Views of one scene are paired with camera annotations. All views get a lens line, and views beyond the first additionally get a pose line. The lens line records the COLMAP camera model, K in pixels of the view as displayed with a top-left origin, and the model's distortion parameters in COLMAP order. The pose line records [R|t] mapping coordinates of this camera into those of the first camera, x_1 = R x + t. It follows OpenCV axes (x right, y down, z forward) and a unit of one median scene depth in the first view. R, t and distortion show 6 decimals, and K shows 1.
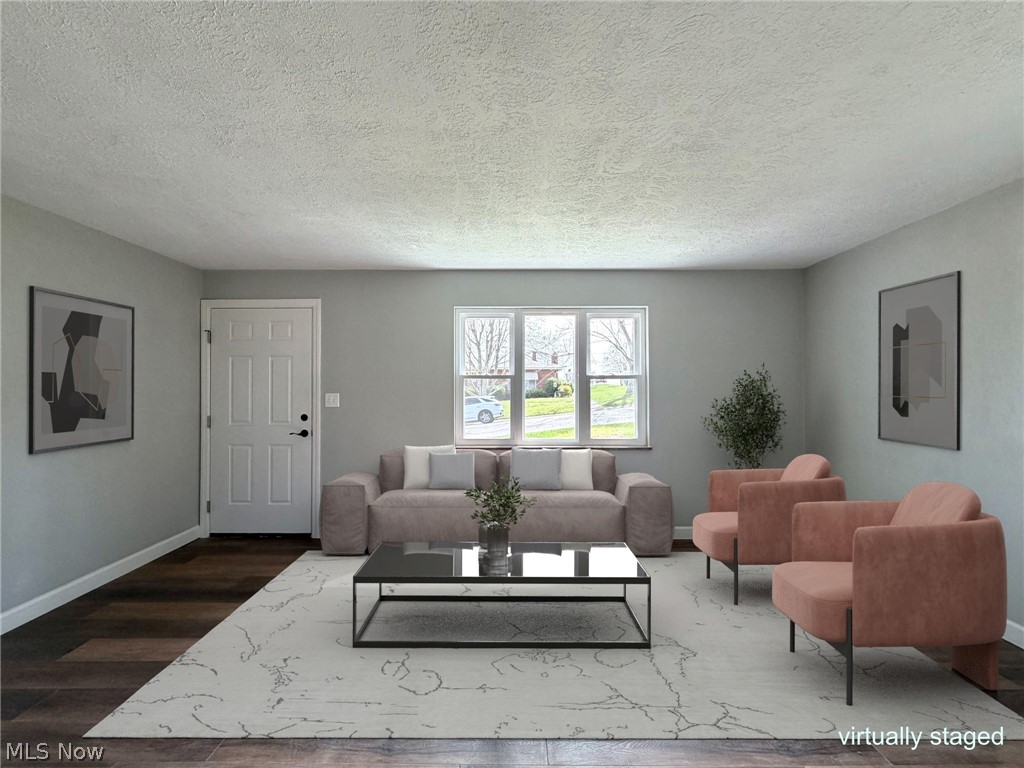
lens RADIAL K [[412.8, 0, 511.3], [0, 412.8, 387.7], [0, 0, 1]] dist [-0.000052, 0.000015]
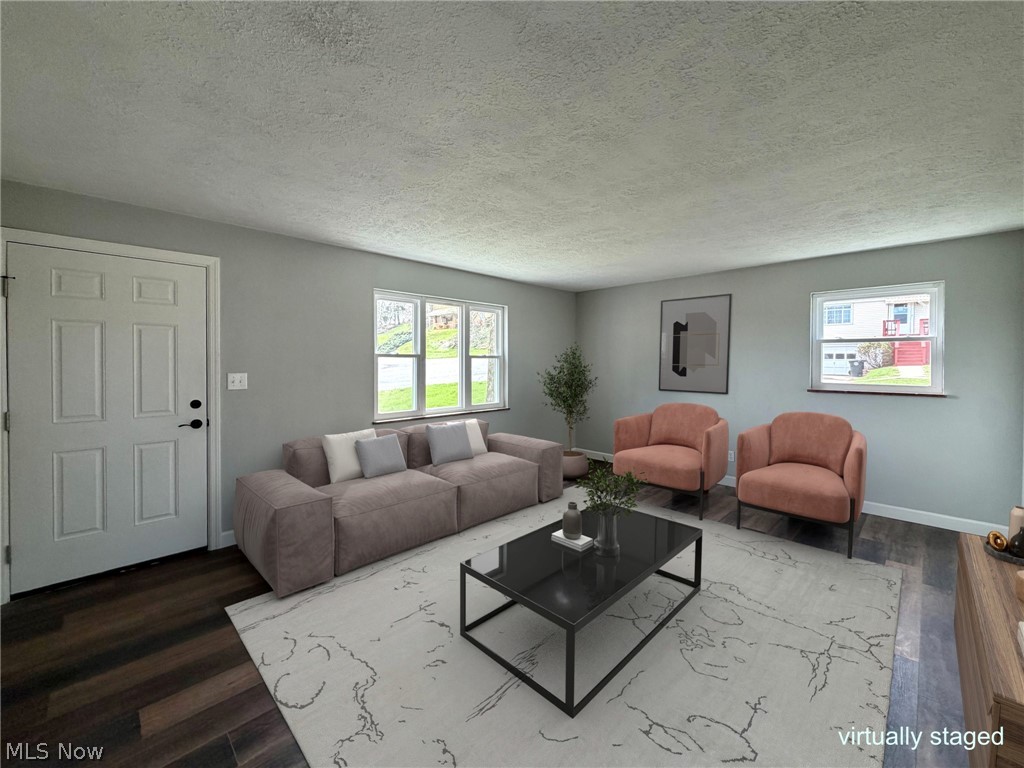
lens RADIAL K [[415.5, 0, 511.5], [0, 415.5, 368.2], [0, 0, 1]] dist [-0.001526, -0.000088]
pose [[0.708116, -0.008638, 0.706043, -0.635943], [-0.005783, 0.999821, 0.018032, -0.015154], [-0.706073, -0.016851, 0.707939, 0.005007]]
